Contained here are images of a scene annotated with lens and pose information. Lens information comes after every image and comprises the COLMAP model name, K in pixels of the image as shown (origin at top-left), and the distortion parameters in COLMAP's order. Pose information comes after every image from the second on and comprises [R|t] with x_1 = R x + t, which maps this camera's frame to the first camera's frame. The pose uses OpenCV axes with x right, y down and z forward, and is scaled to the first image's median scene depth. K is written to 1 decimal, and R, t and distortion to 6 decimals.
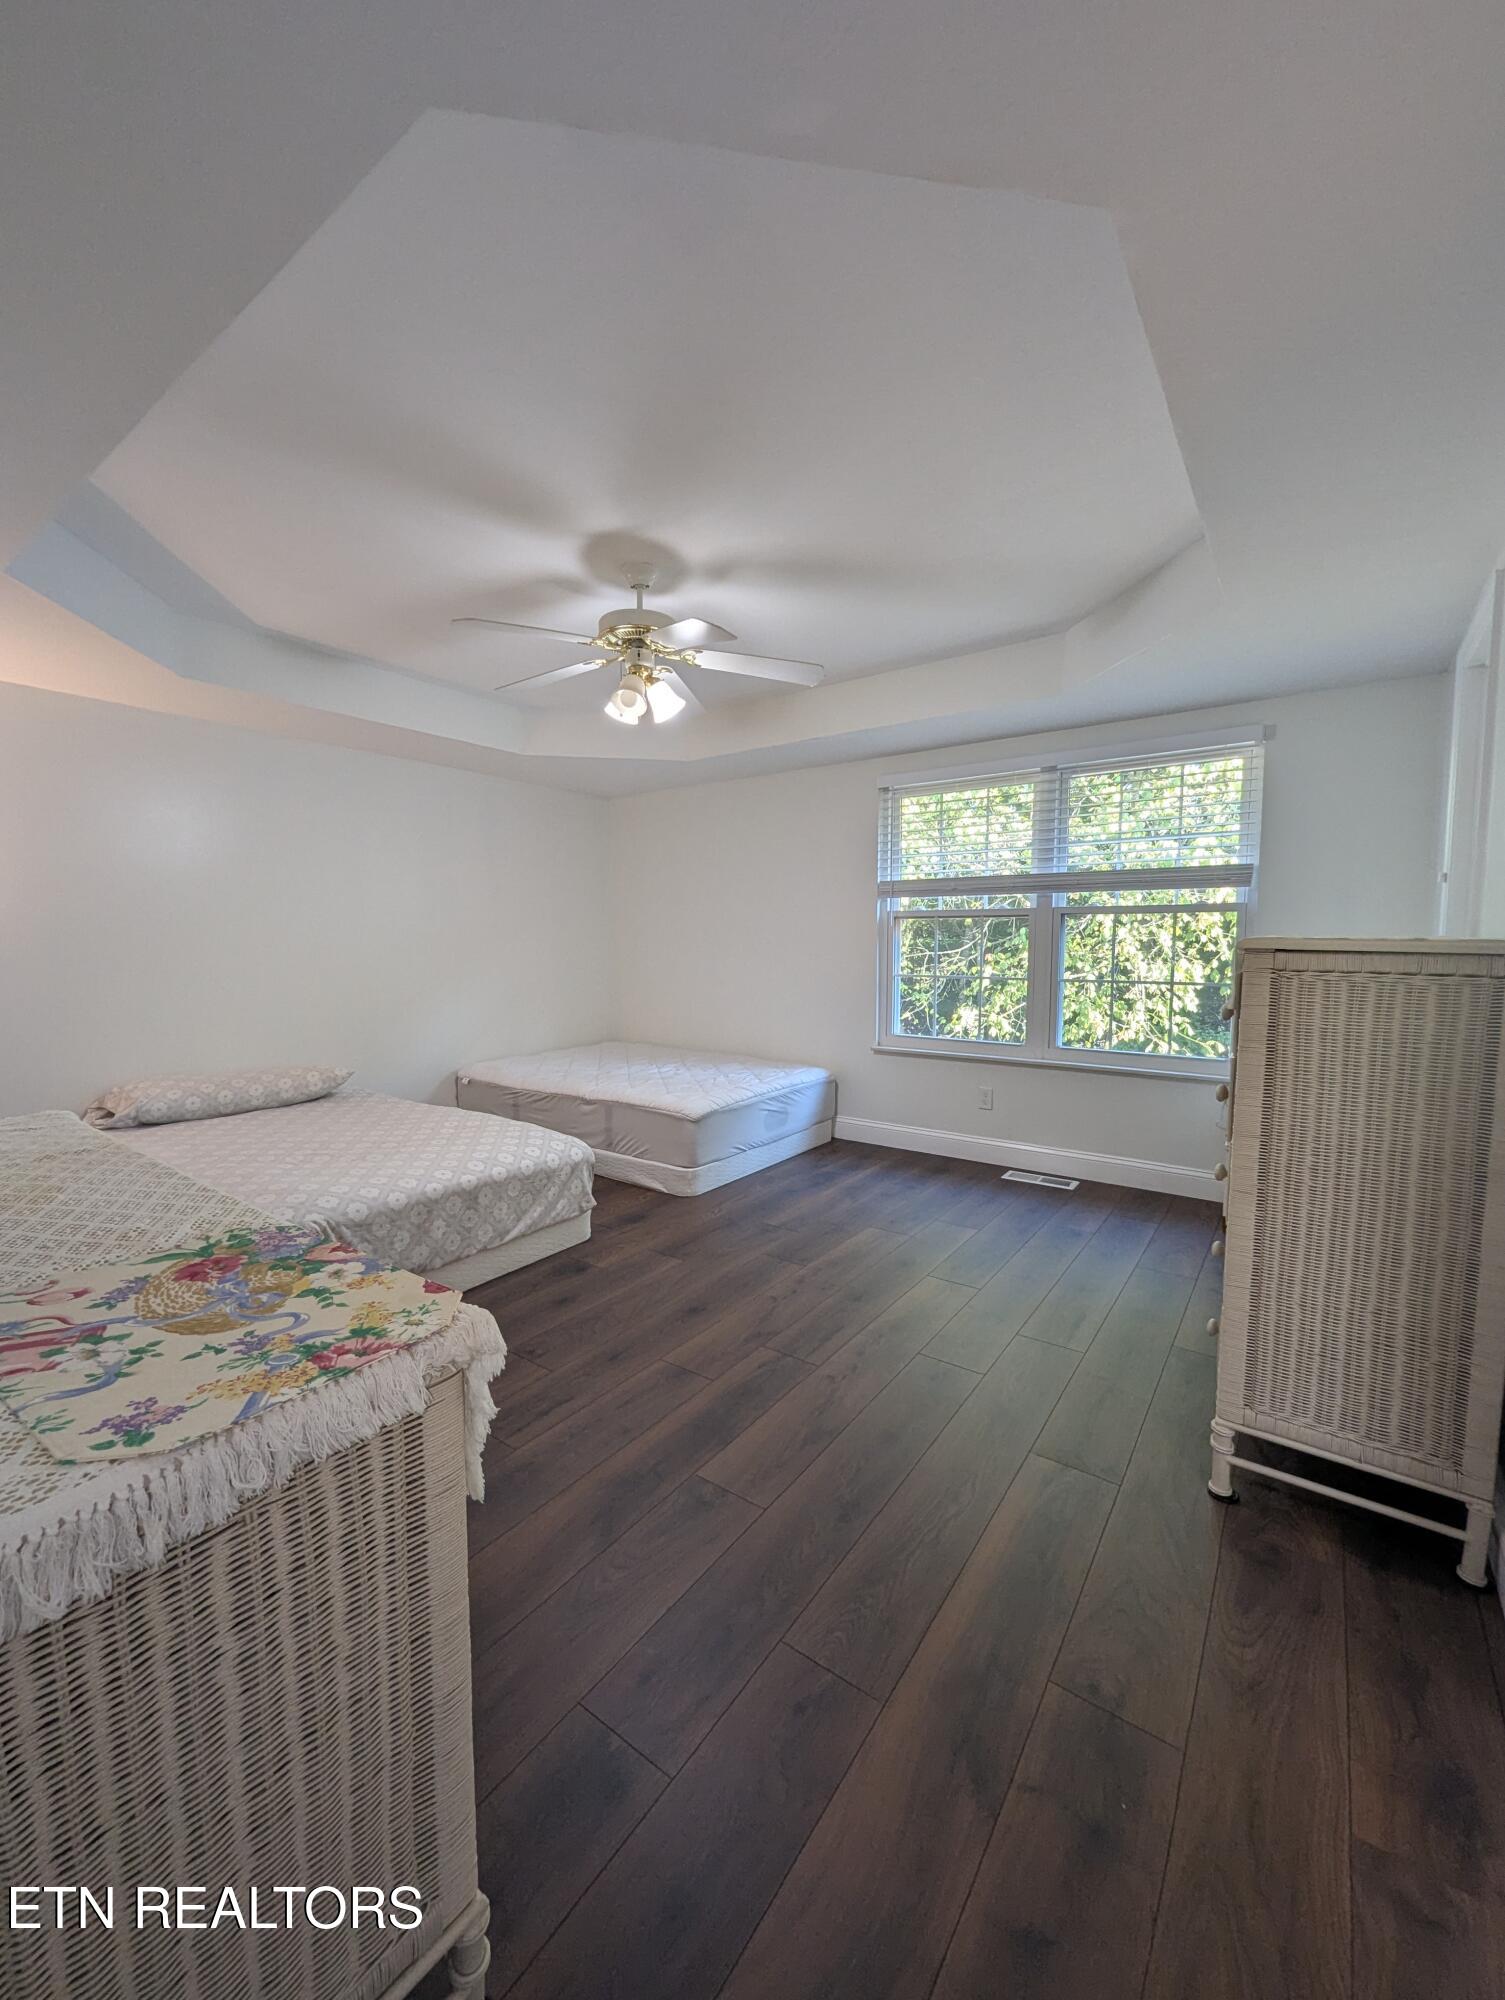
lens RADIAL K [[791.7, 0, 747.9], [0, 791.7, 999.9], [0, 0, 1]] dist [-0.001548, -0.000226]
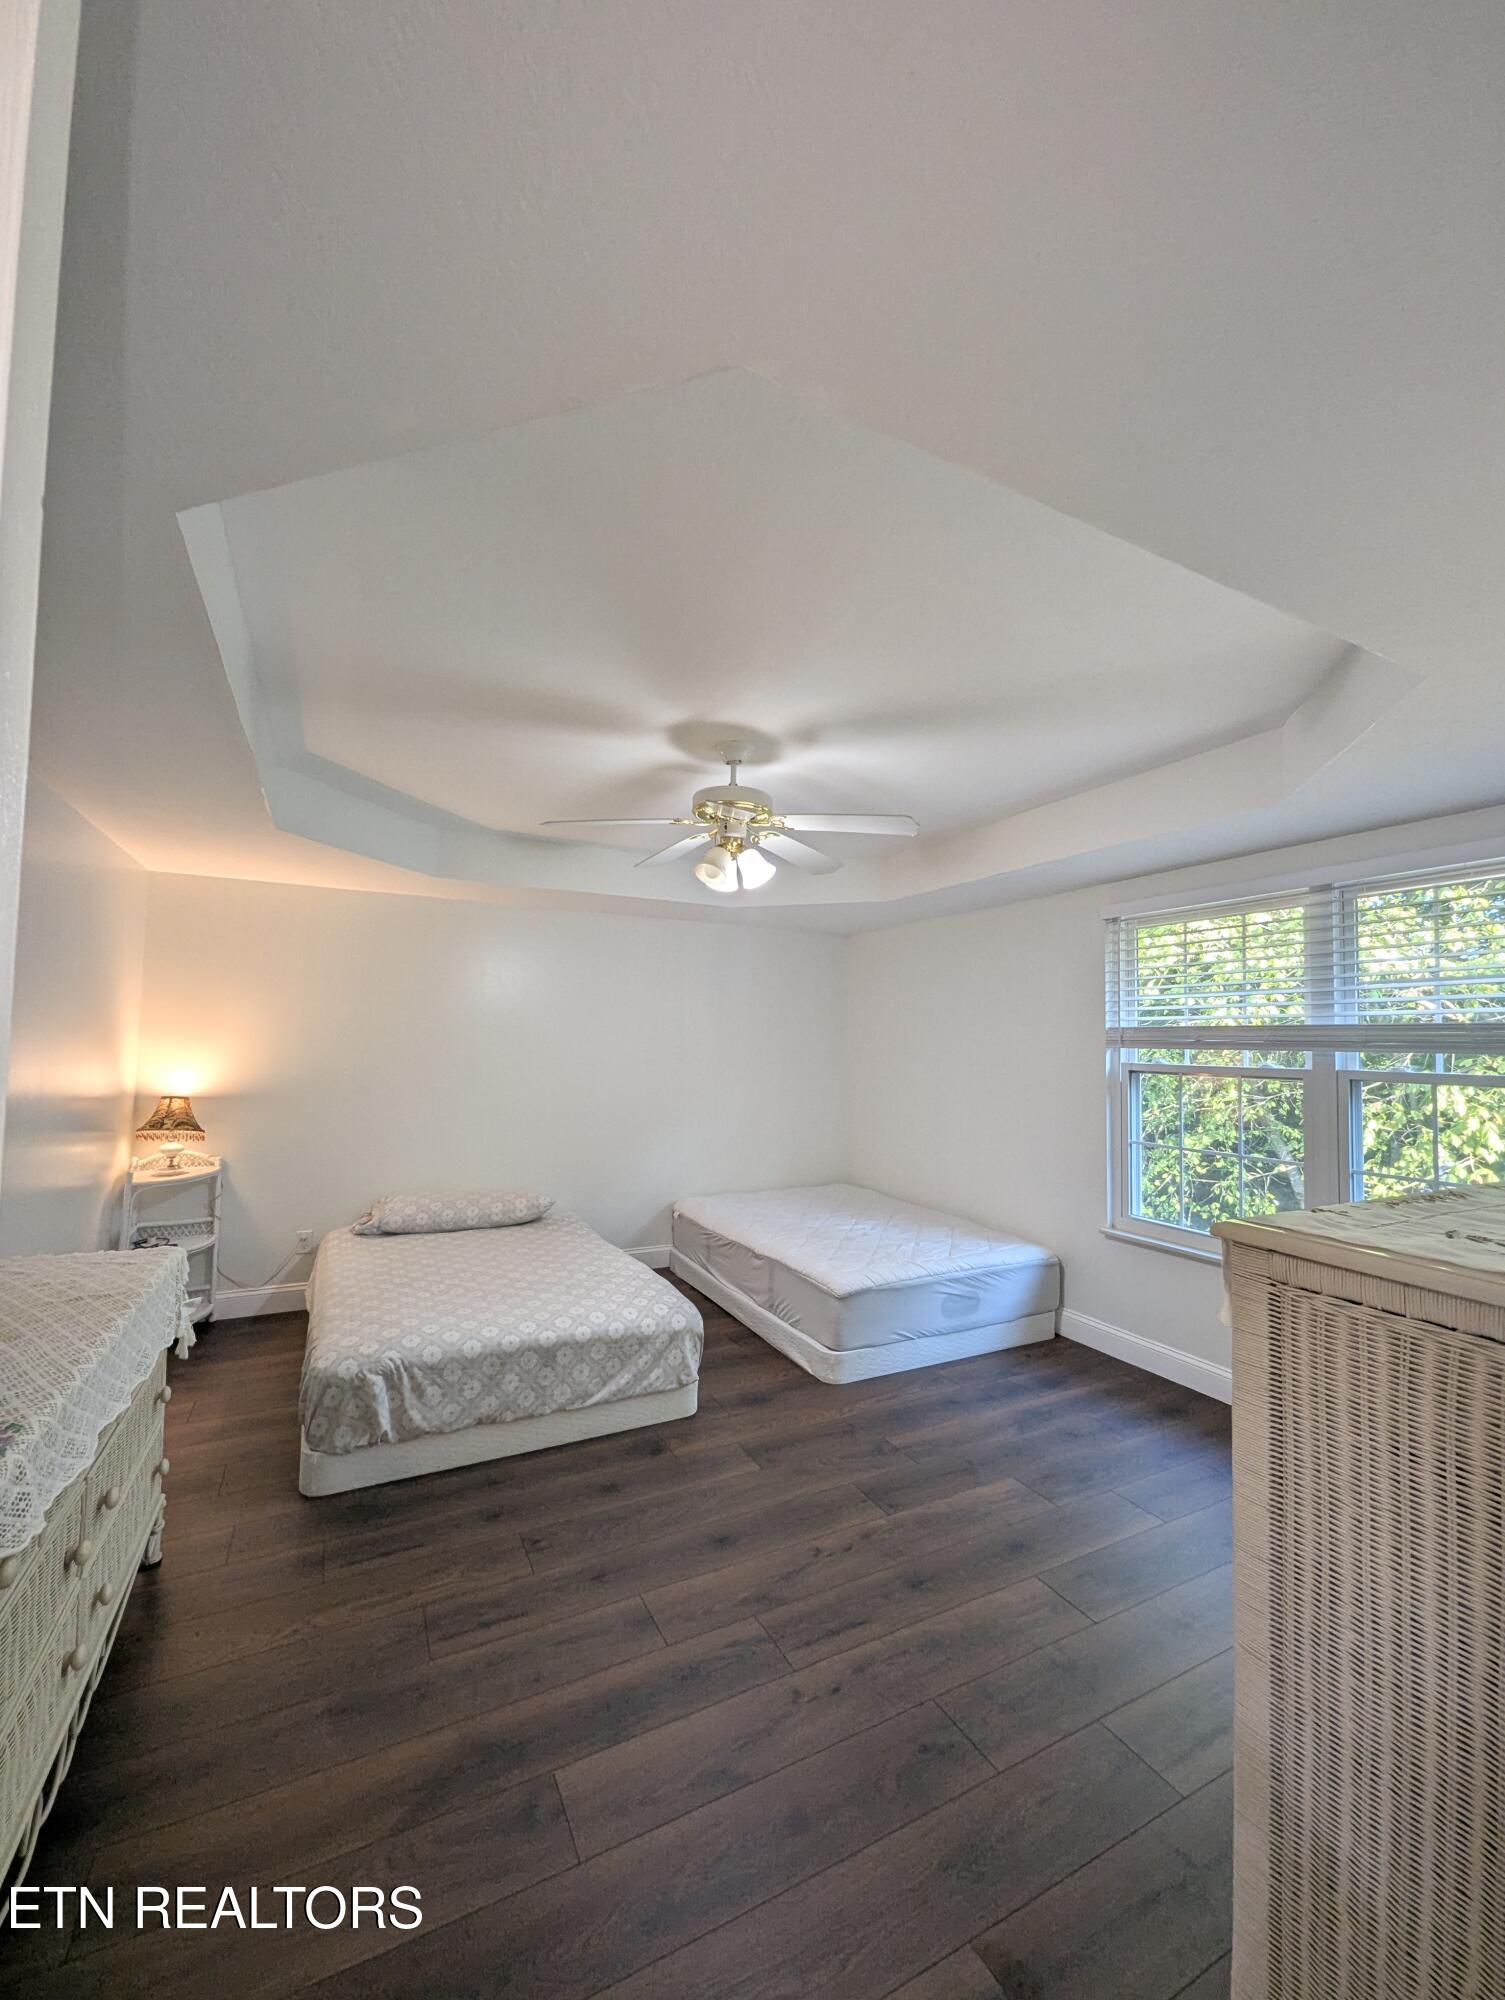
lens RADIAL K [[791.7, 0, 747.9], [0, 791.7, 999.9], [0, 0, 1]] dist [-0.001548, -0.000226]
pose [[0.892745, -0.008424, -0.450483, 0.306039], [-0.053008, 0.990918, -0.123580, -0.082718], [0.447433, 0.134204, 0.884190, 0.128431]]
